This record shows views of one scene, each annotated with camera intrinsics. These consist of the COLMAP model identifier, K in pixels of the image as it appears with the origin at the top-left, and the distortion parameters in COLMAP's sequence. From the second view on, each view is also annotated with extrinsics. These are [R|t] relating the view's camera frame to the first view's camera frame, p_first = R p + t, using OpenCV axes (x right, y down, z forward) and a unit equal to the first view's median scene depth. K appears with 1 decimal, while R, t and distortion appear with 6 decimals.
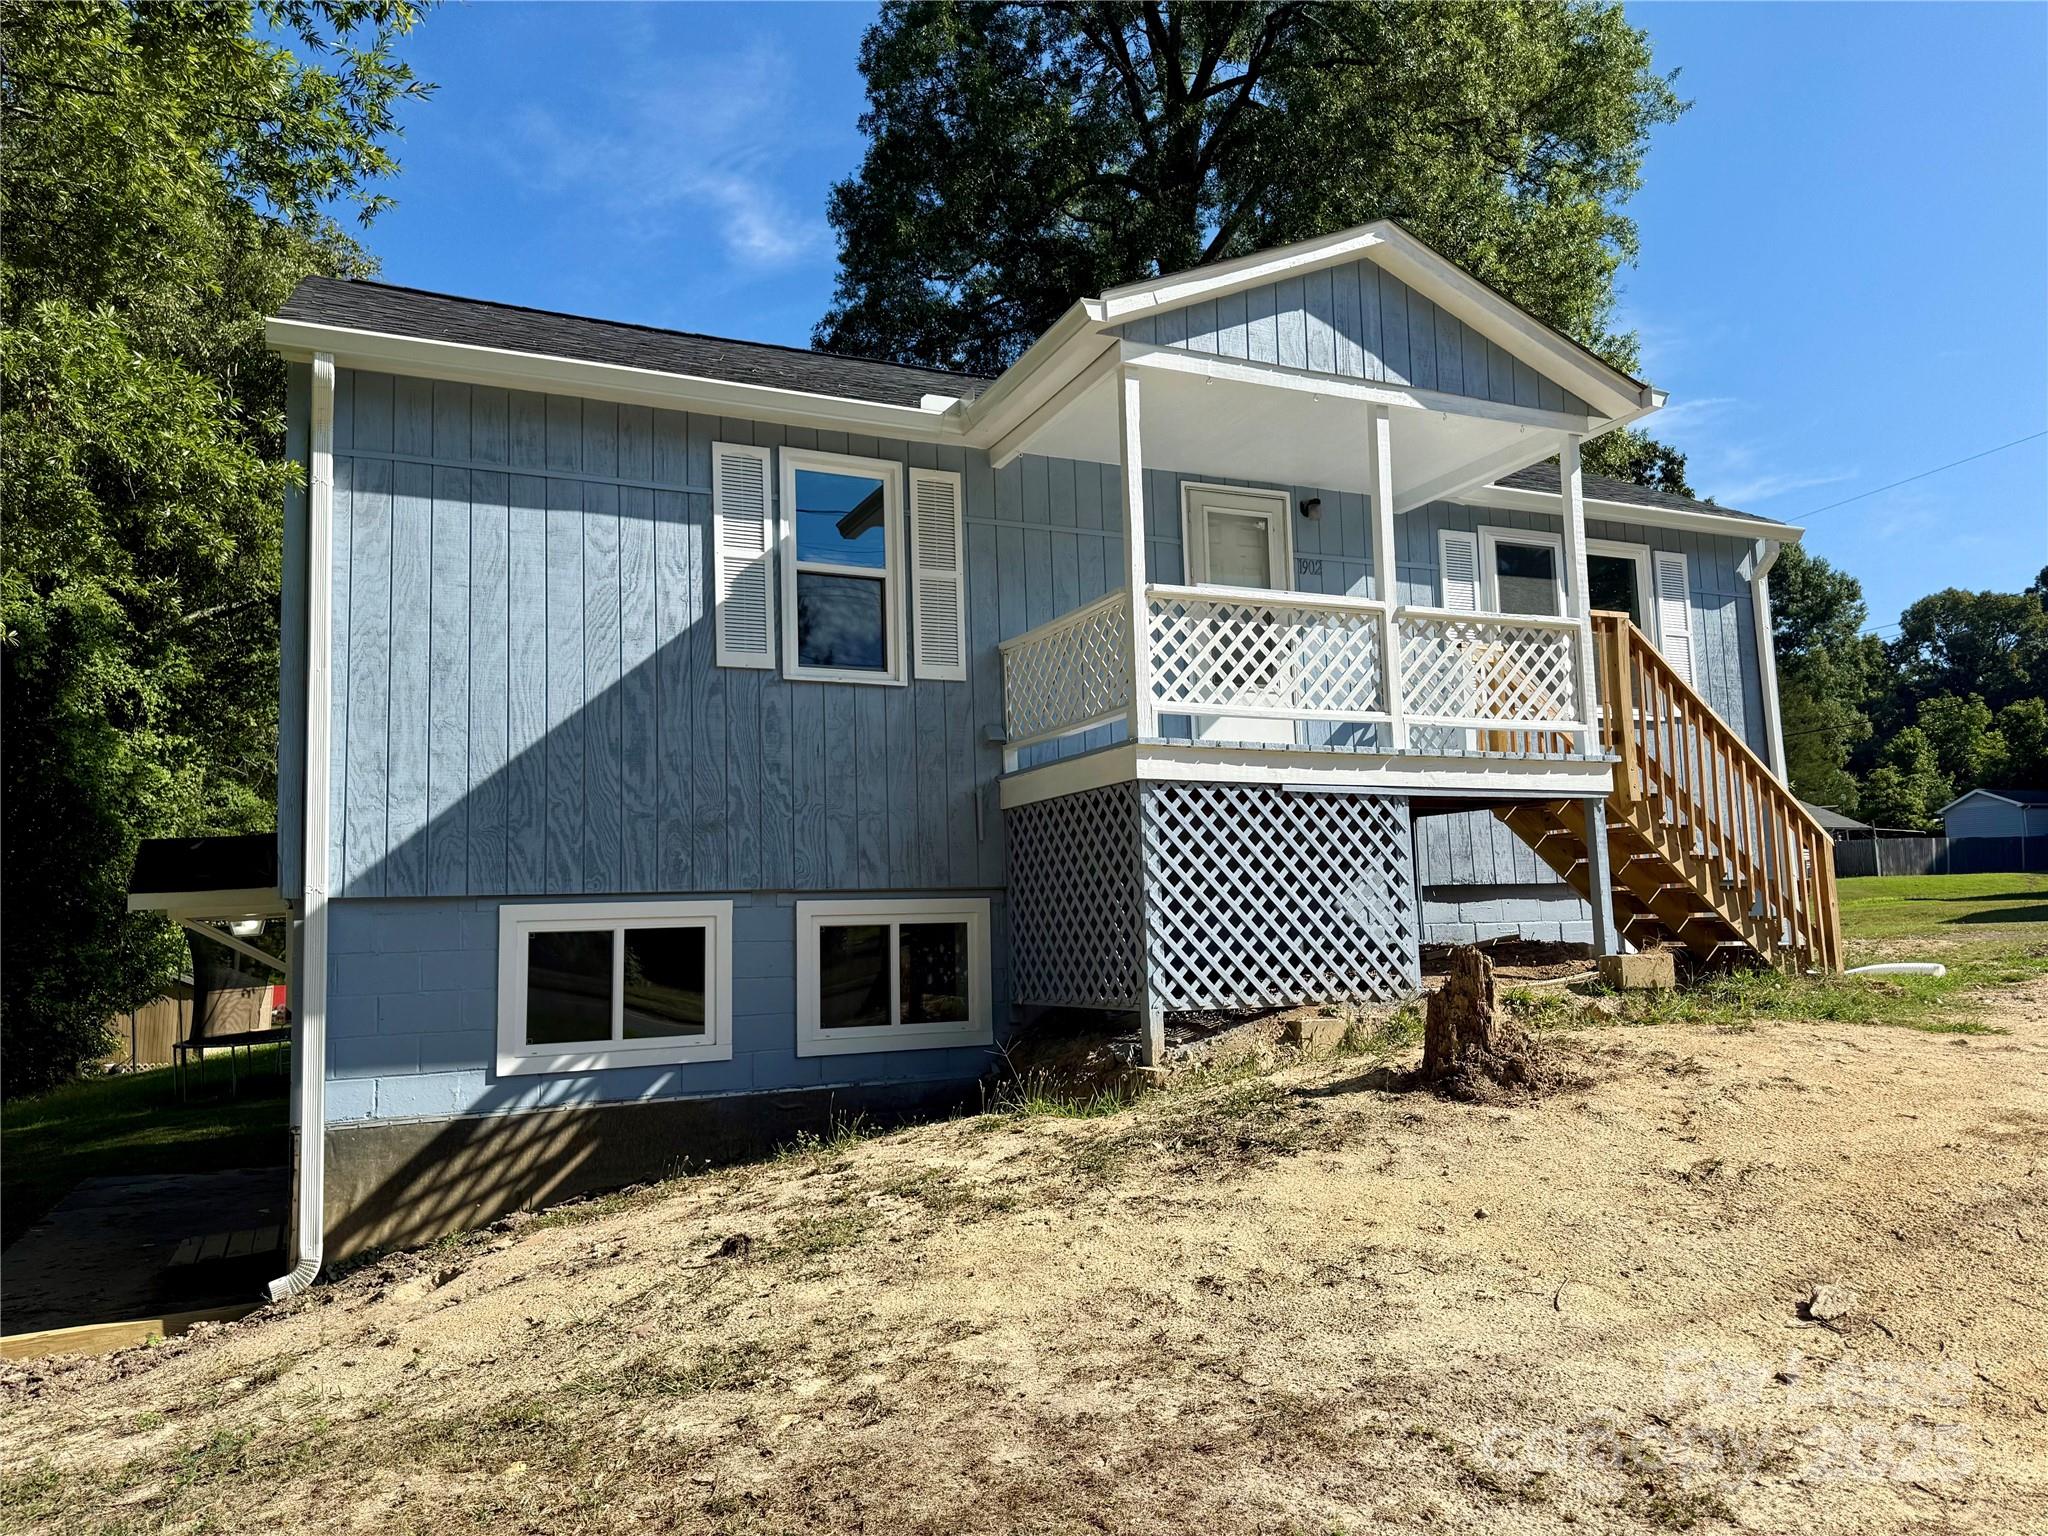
lens RADIAL K [[1442.6, 0, 1035.1], [0, 1442.6, 768.6], [0, 0, 1]] dist [0.057634, -0.012776]
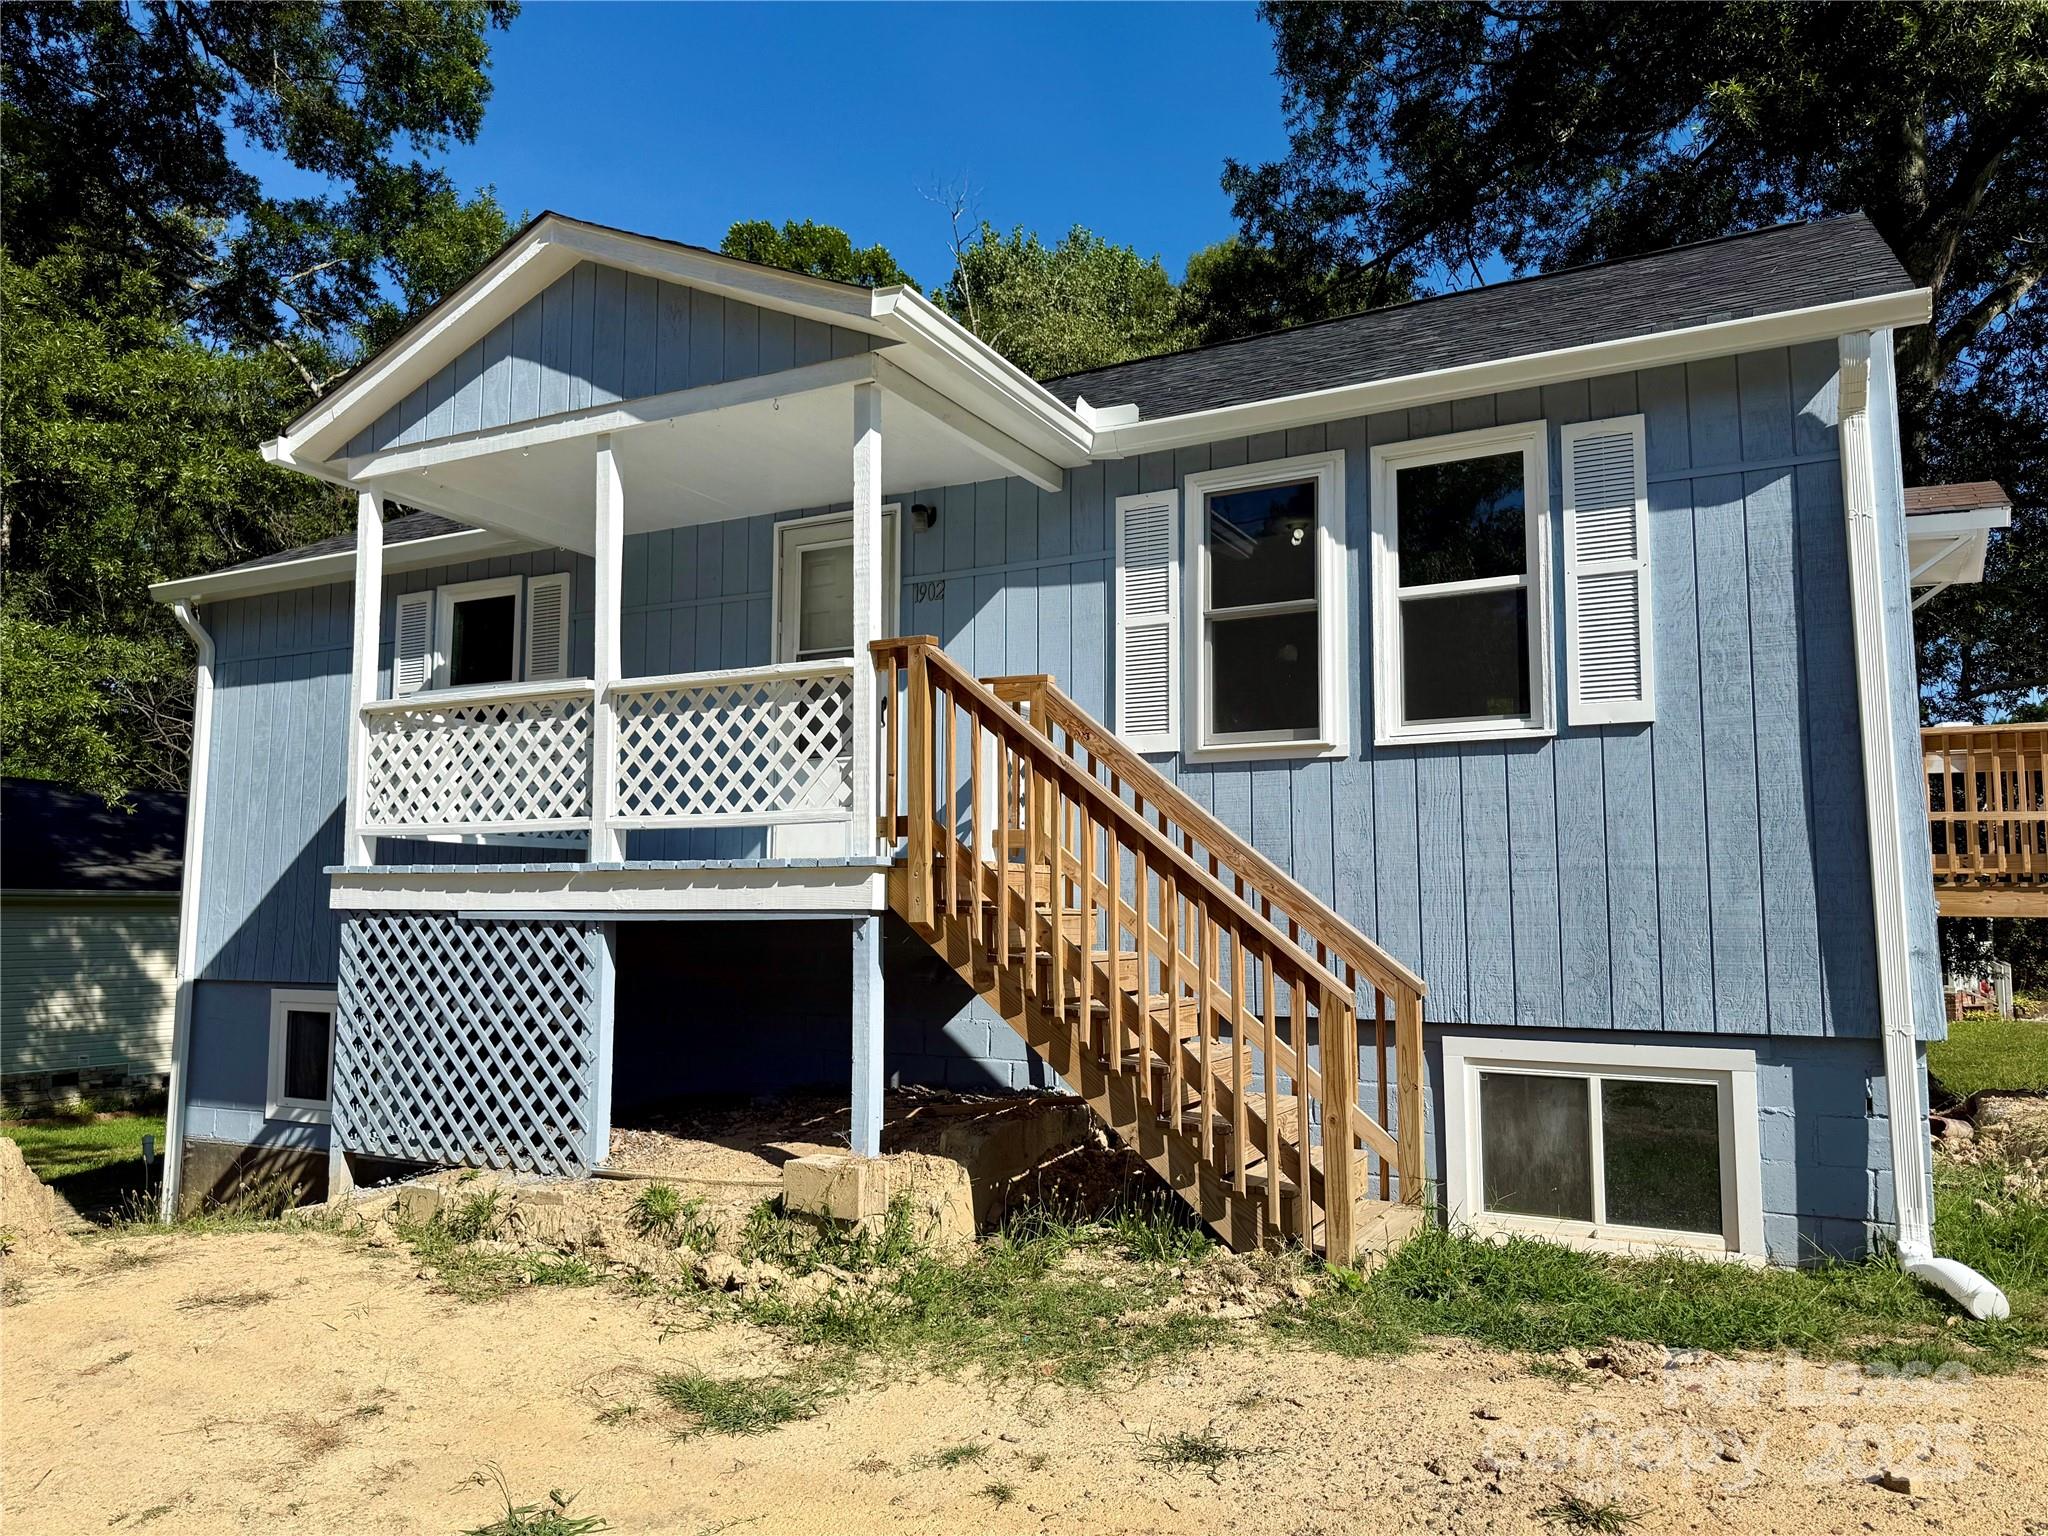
lens RADIAL K [[1442.6, 0, 1029.9], [0, 1442.6, 782.5], [0, 0, 1]] dist [0.057634, -0.012776]
pose [[0.600201, -0.042501, -0.798719, 1.101251], [0.070502, 0.997512, -0.000100, -0.043726], [0.796736, -0.056251, 0.601704, 0.747904]]
